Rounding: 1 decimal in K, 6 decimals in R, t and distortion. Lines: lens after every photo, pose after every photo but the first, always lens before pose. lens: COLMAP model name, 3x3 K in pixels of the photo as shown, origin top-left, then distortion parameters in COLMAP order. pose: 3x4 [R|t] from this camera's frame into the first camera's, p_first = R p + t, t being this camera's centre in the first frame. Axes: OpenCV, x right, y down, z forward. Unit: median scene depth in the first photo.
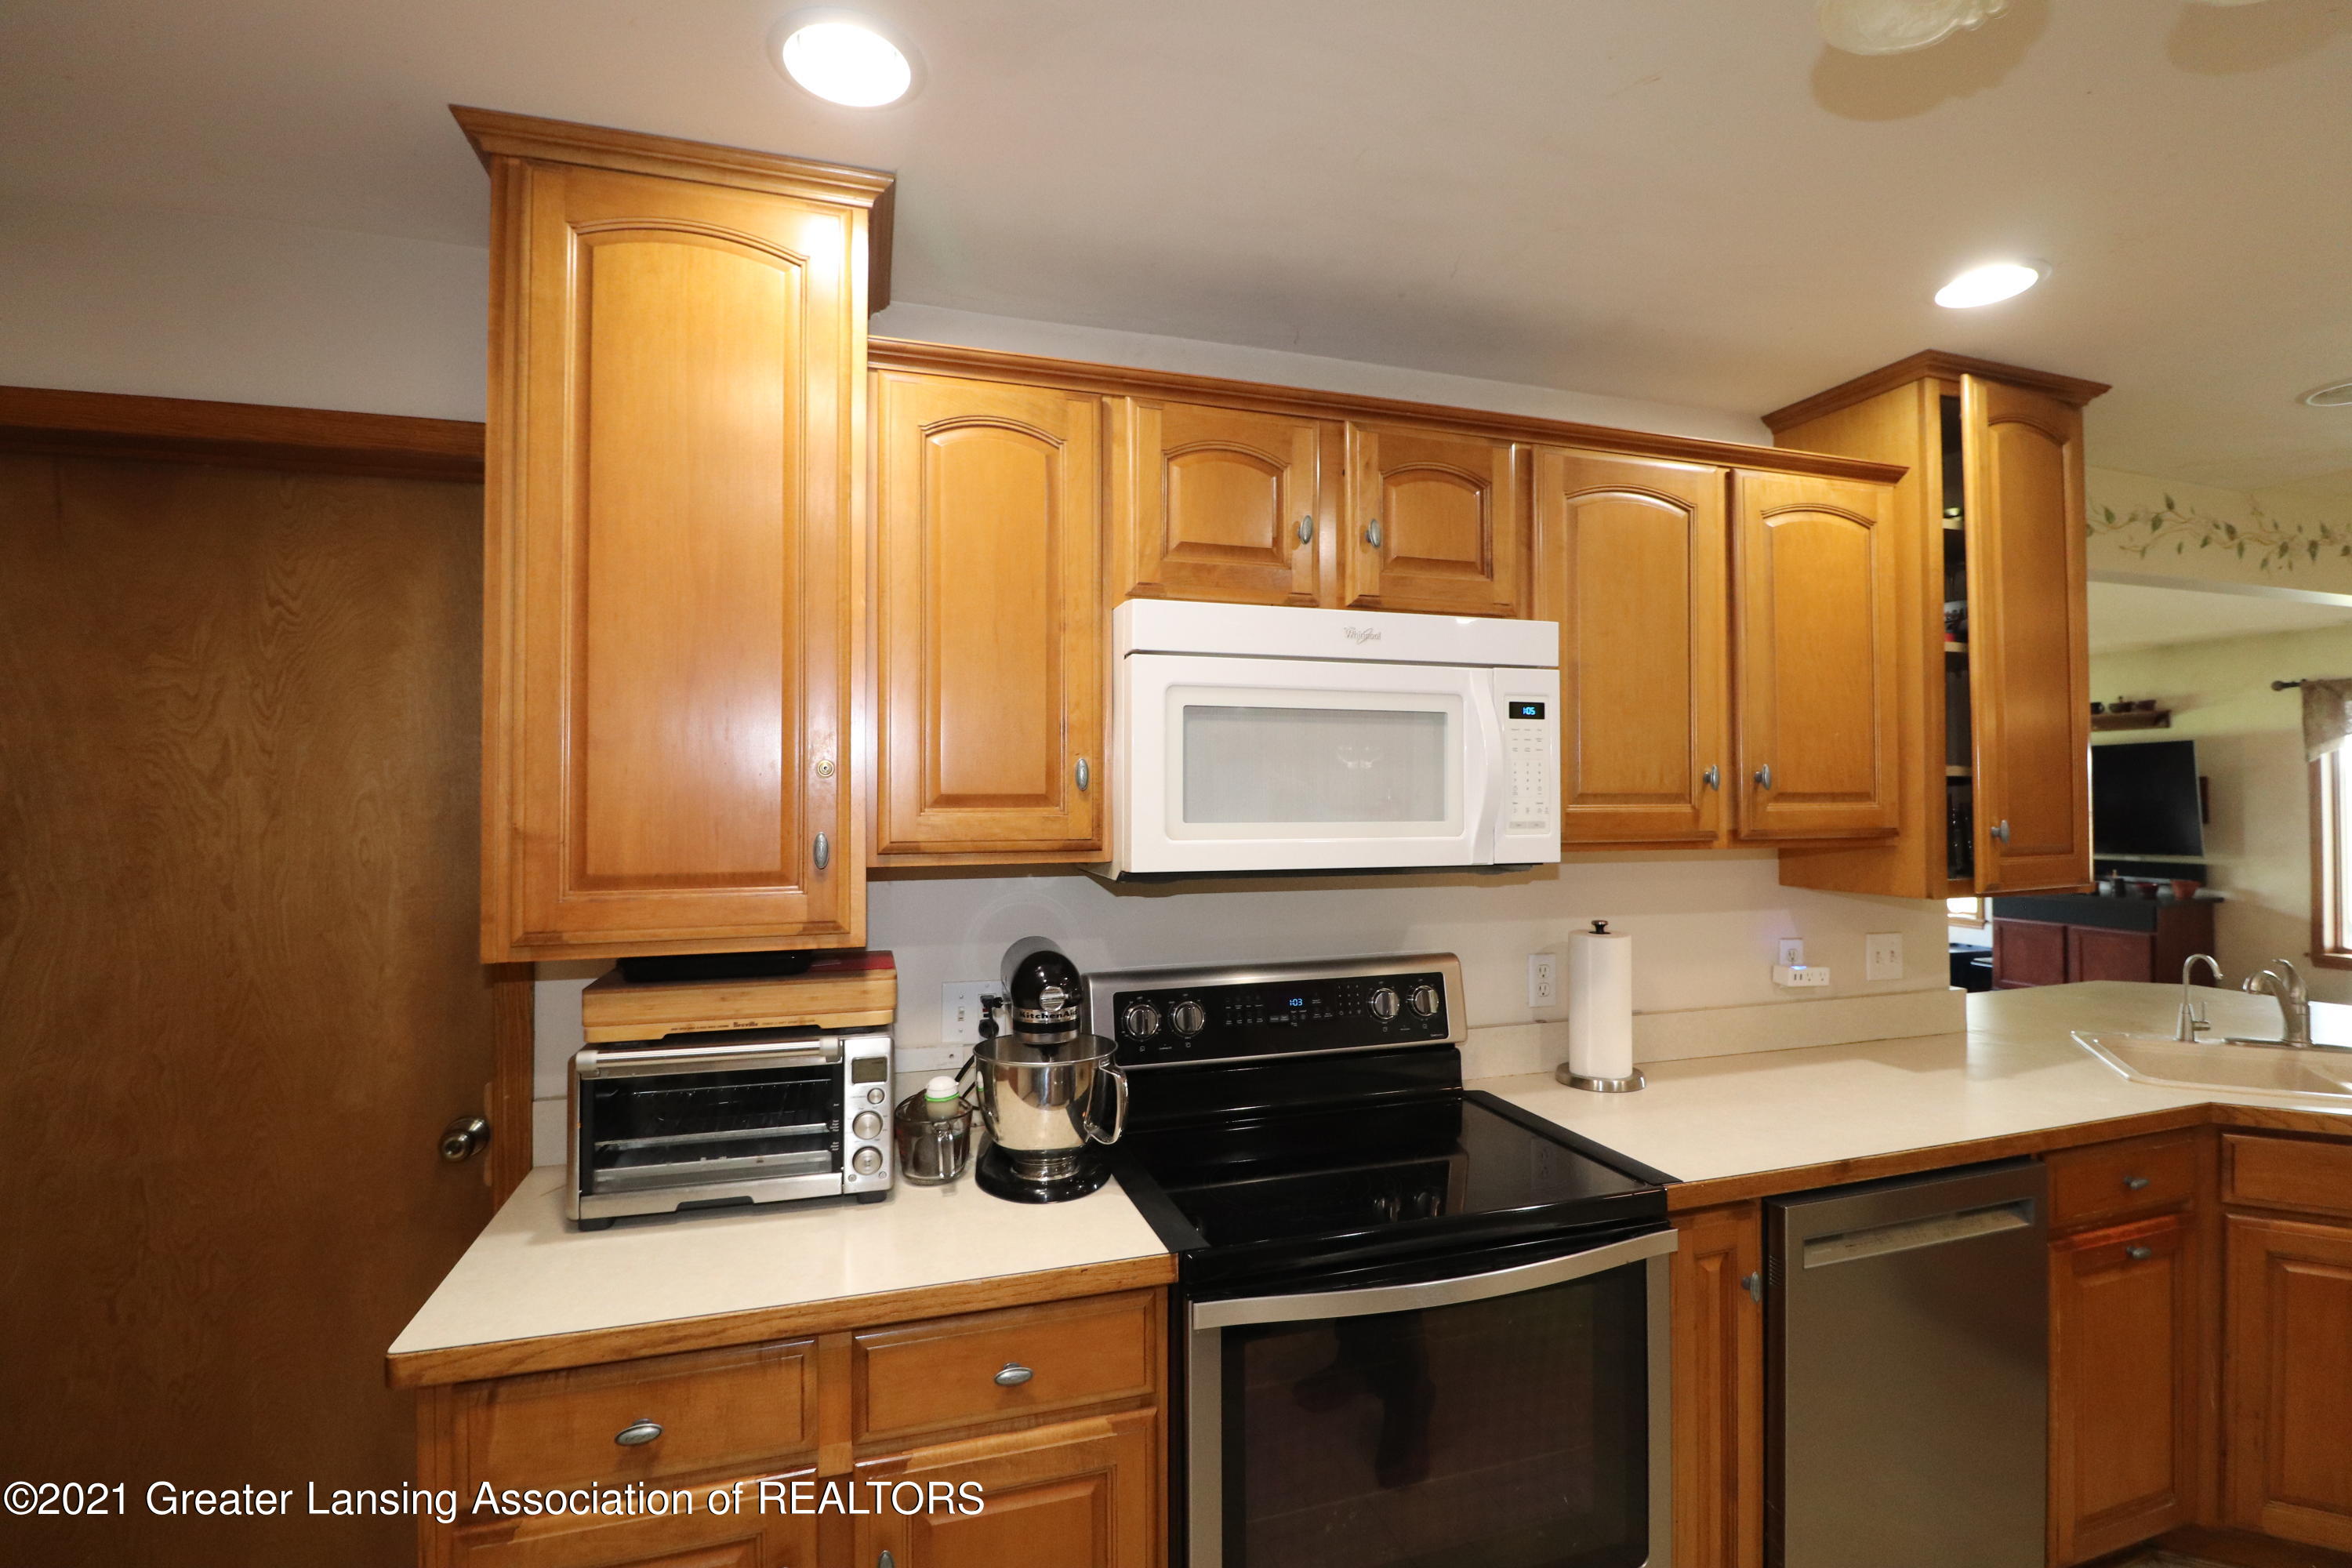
lens RADIAL K [[1096.7, 0, 1180.3], [0, 1096.7, 785.4], [0, 0, 1]] dist [-0.013837, -0.000216]
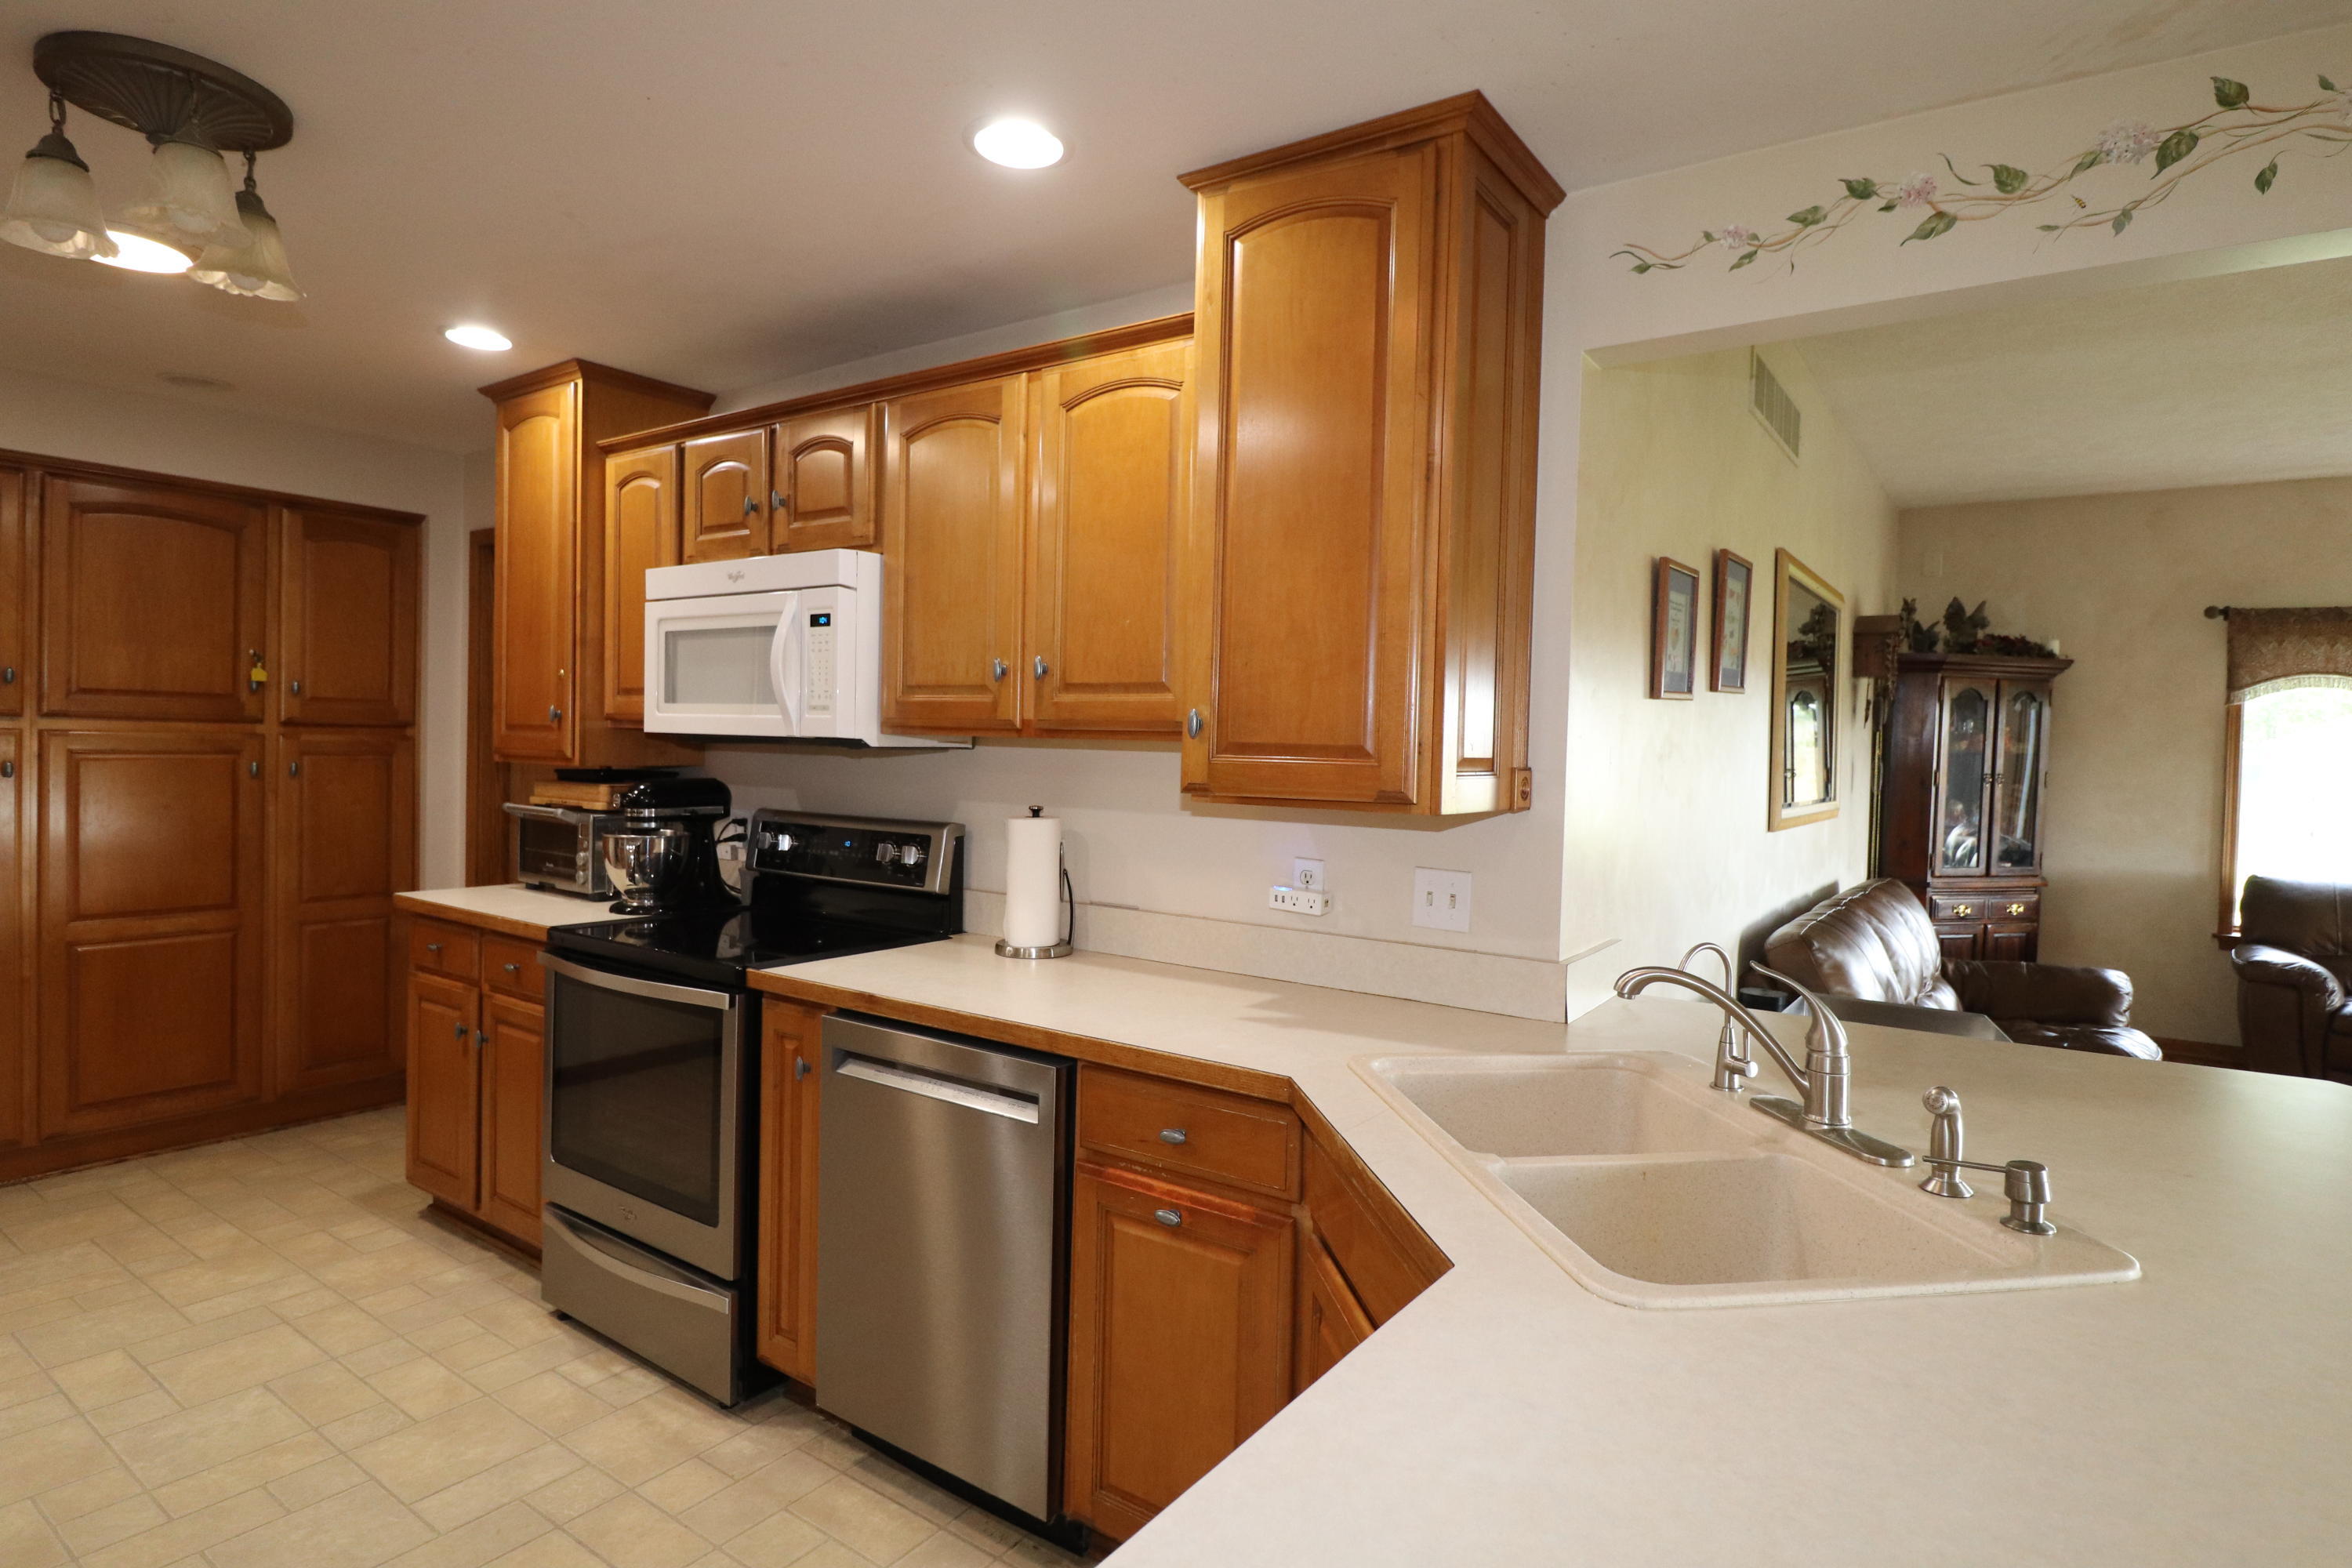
lens RADIAL K [[1237.1, 0, 1179.1], [0, 1237.1, 776.2], [0, 0, 1]] dist [-0.008215, -0.000936]
pose [[0.597047, 0.042188, -0.801096, 1.637272], [-0.013669, 0.999006, 0.042424, 0.045530], [0.802090, -0.014379, 0.597030, 0.429369]]
